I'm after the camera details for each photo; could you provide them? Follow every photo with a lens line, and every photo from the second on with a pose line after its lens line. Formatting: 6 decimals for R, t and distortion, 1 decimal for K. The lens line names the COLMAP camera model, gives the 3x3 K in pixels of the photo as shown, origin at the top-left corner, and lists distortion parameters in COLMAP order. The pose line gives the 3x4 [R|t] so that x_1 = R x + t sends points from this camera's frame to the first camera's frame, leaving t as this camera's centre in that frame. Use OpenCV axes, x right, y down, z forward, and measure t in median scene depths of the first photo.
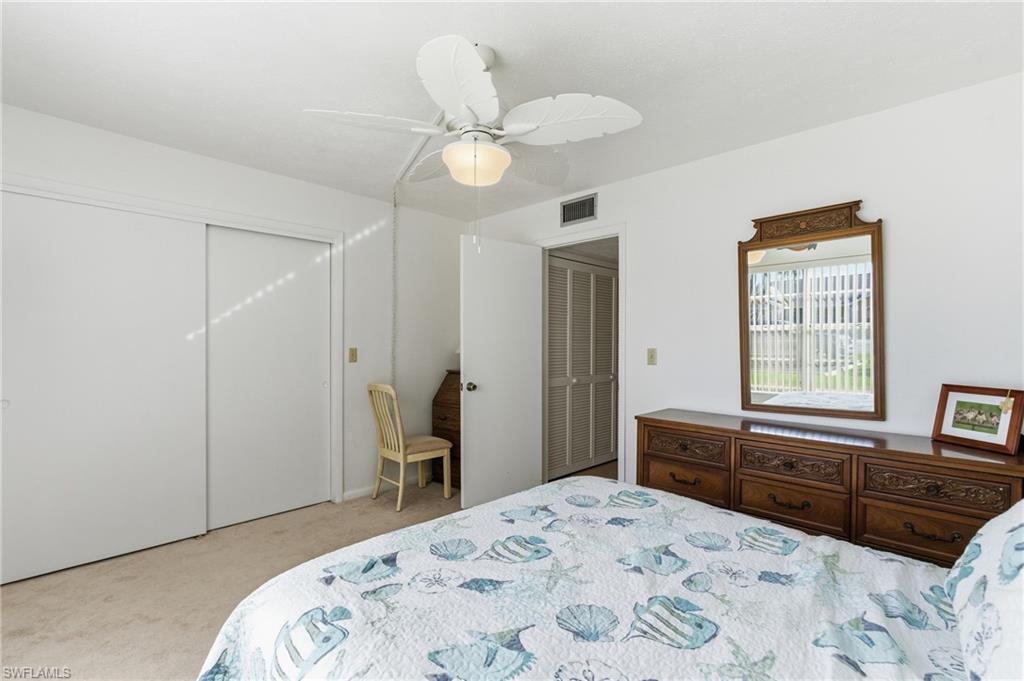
lens RADIAL K [[466.3, 0, 511.1], [0, 466.3, 341.5], [0, 0, 1]] dist [-0.003649, 0.001064]
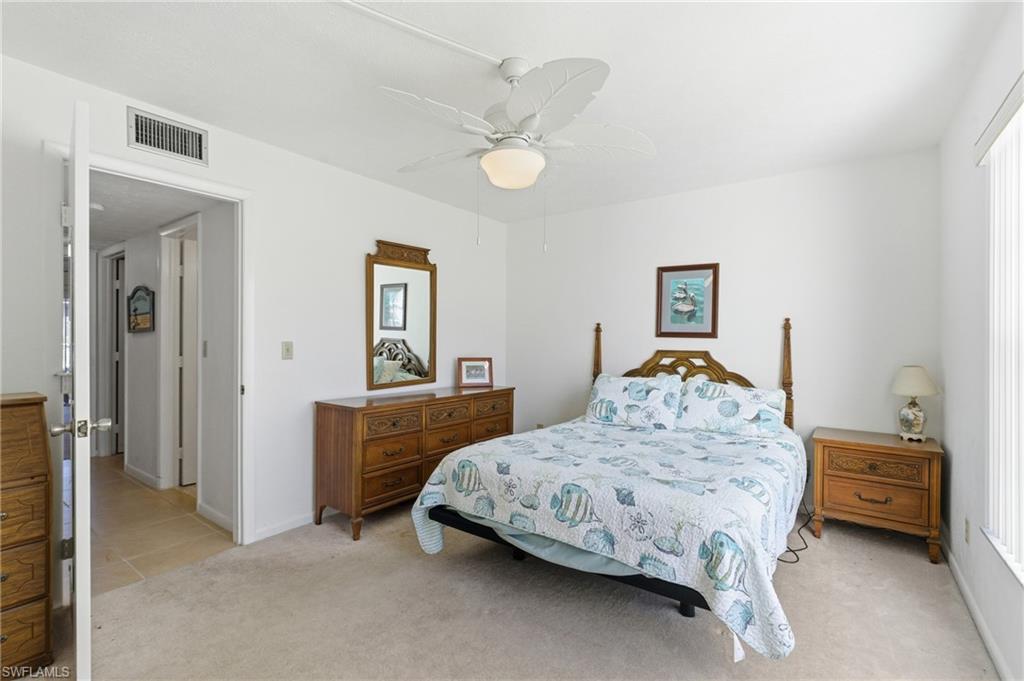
lens RADIAL K [[466.3, 0, 511.2], [0, 466.3, 339.5], [0, 0, 1]] dist [-0.003649, 0.001064]
pose [[-0.133112, -0.005973, 0.991083, -0.909097], [-0.007343, 0.999960, 0.005040, 0.003083], [-0.991074, -0.006607, -0.133151, 0.923892]]
